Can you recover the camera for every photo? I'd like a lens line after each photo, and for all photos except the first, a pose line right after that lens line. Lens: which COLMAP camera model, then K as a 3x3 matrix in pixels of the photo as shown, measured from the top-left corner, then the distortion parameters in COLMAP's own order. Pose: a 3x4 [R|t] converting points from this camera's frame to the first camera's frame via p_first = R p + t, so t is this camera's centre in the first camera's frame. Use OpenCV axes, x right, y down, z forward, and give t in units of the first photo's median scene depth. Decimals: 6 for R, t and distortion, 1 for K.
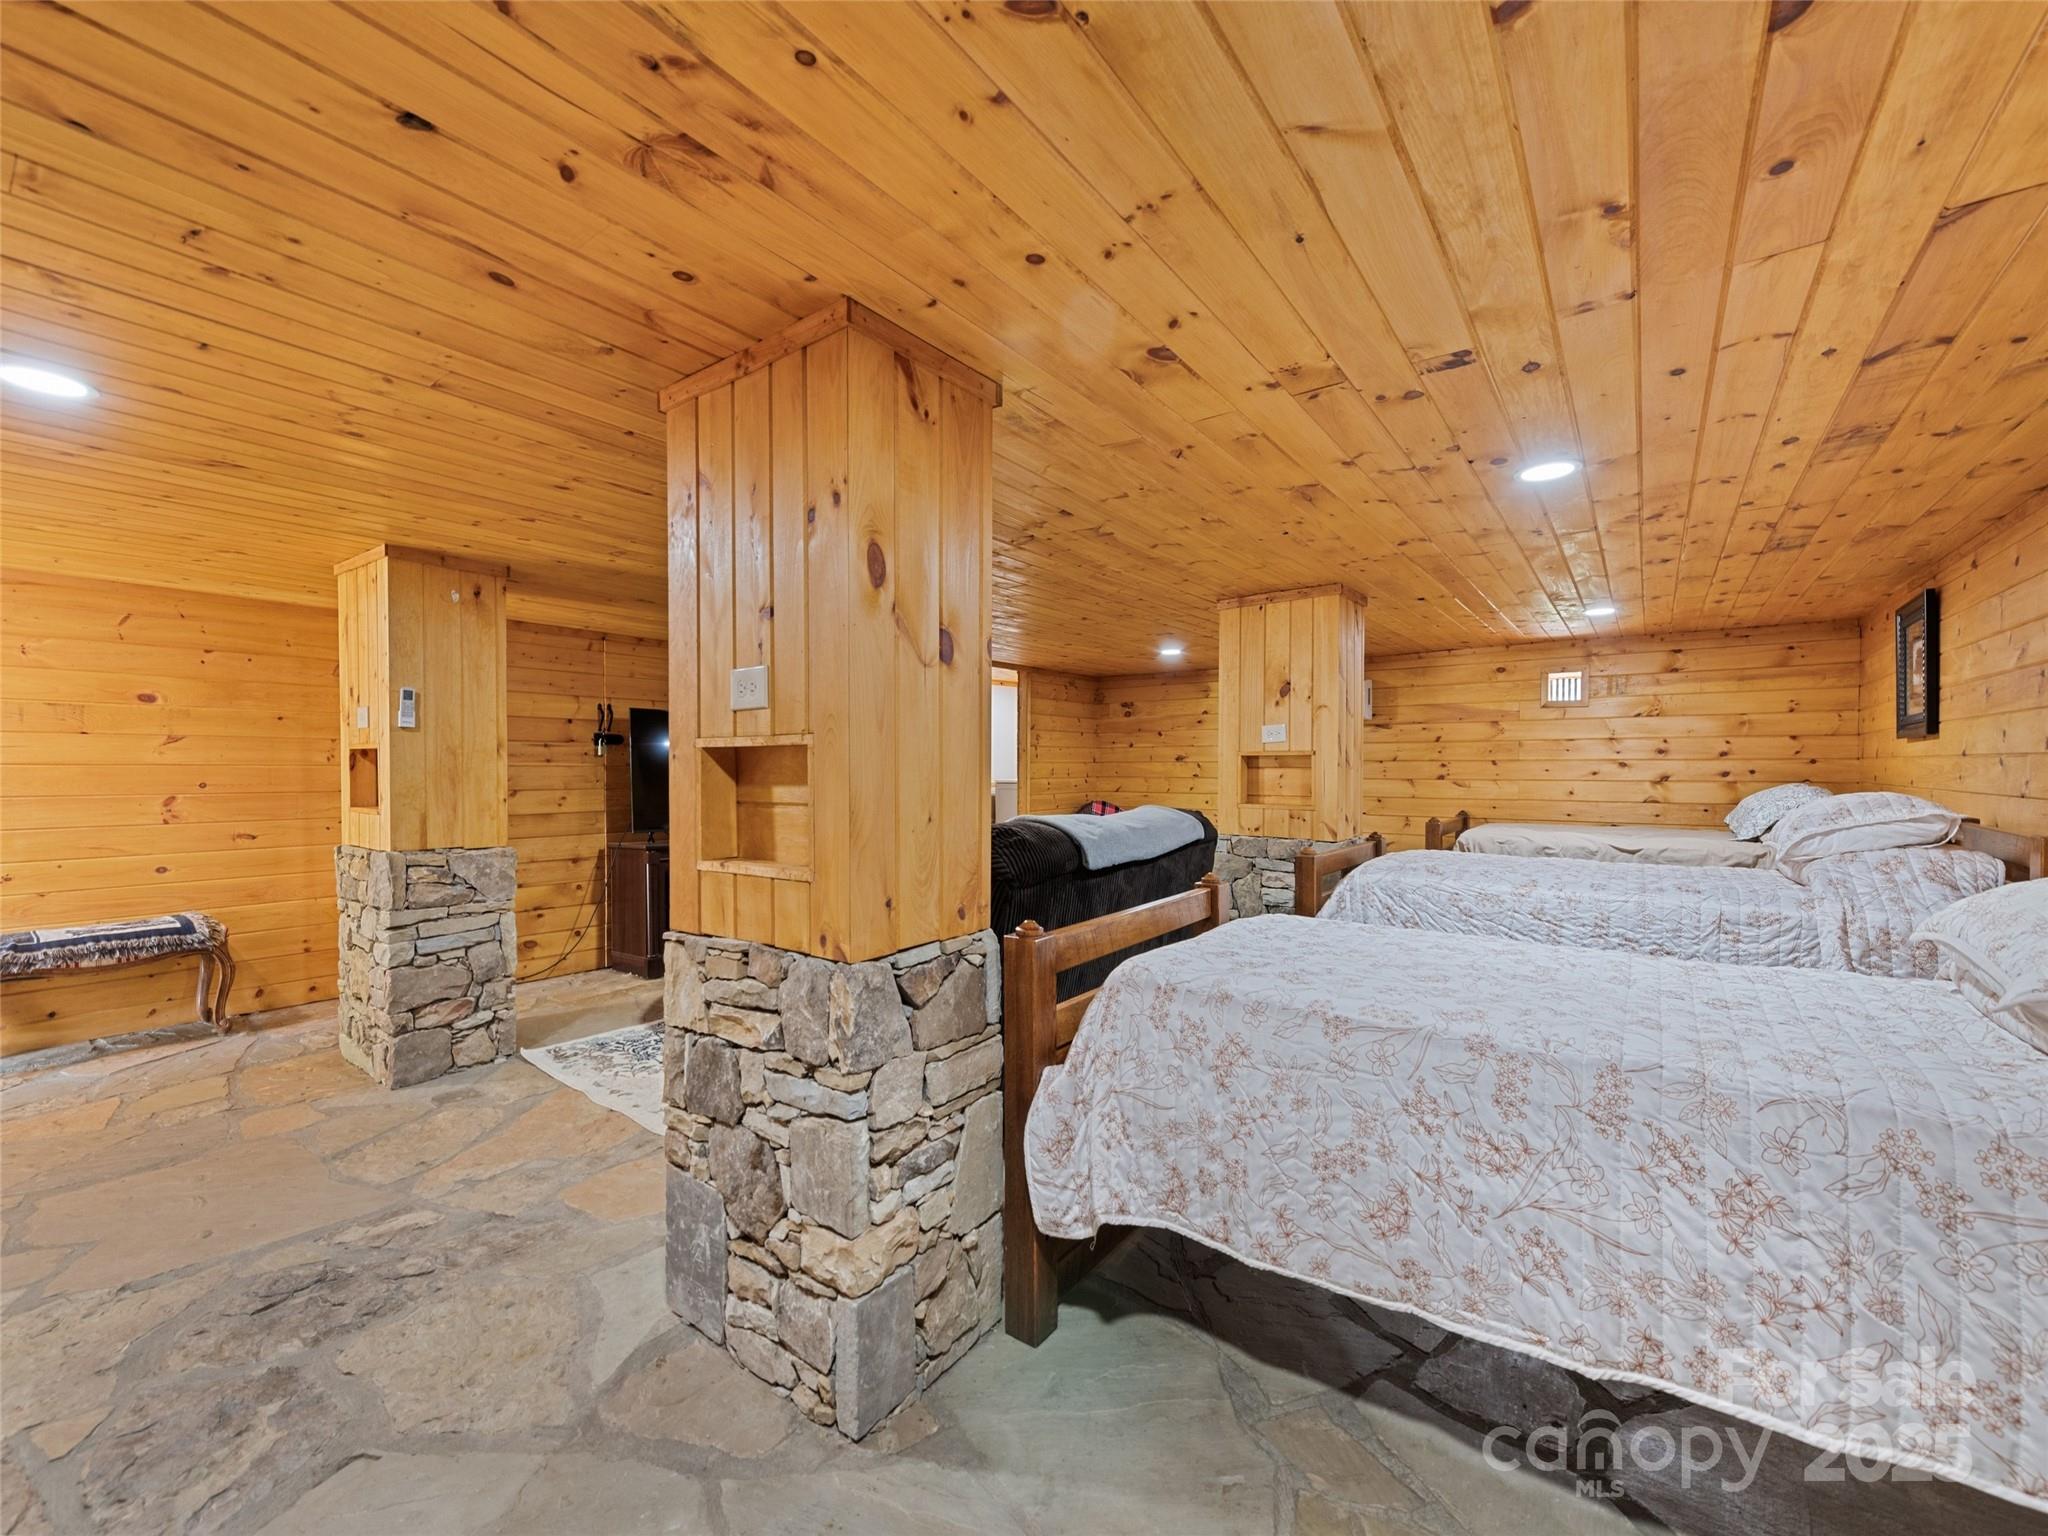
lens RADIAL K [[807.6, 0, 1013.6], [0, 807.6, 768.9], [0, 0, 1]] dist [0.015718, -0.003846]
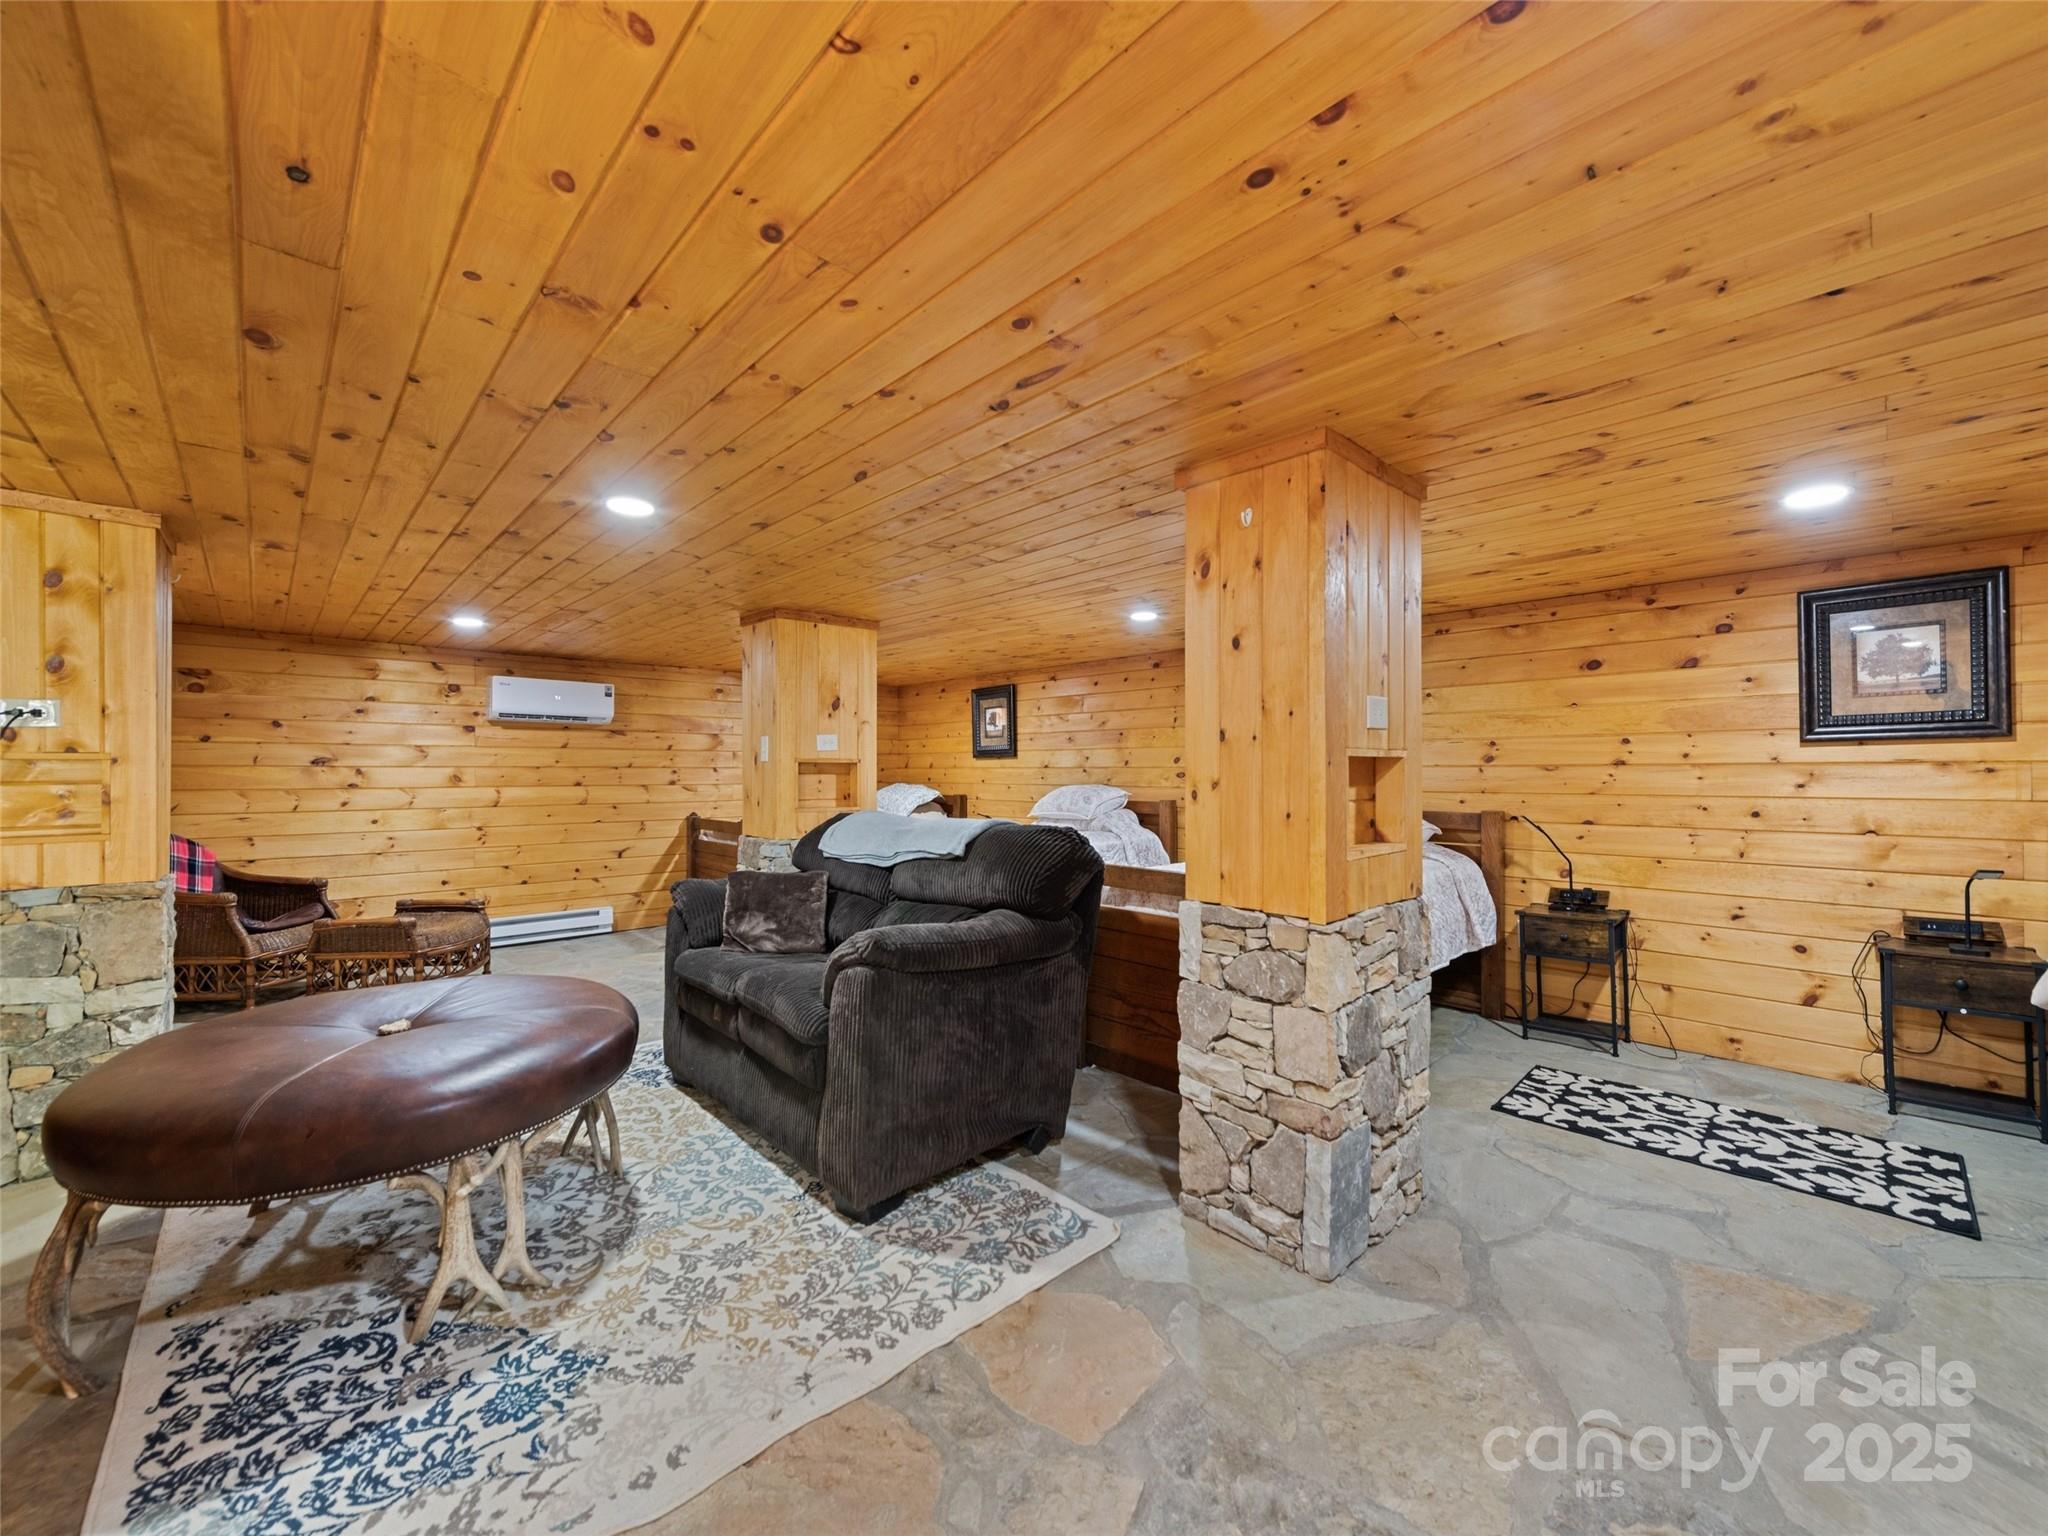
lens RADIAL K [[807.6, 0, 1014.1], [0, 807.6, 770.5], [0, 0, 1]] dist [0.015718, -0.003846]
pose [[0.193536, 0.002874, 0.981089, -0.467588], [0.003457, 0.999988, -0.003611, -0.000829], [-0.981087, 0.004091, 0.193524, 0.356756]]
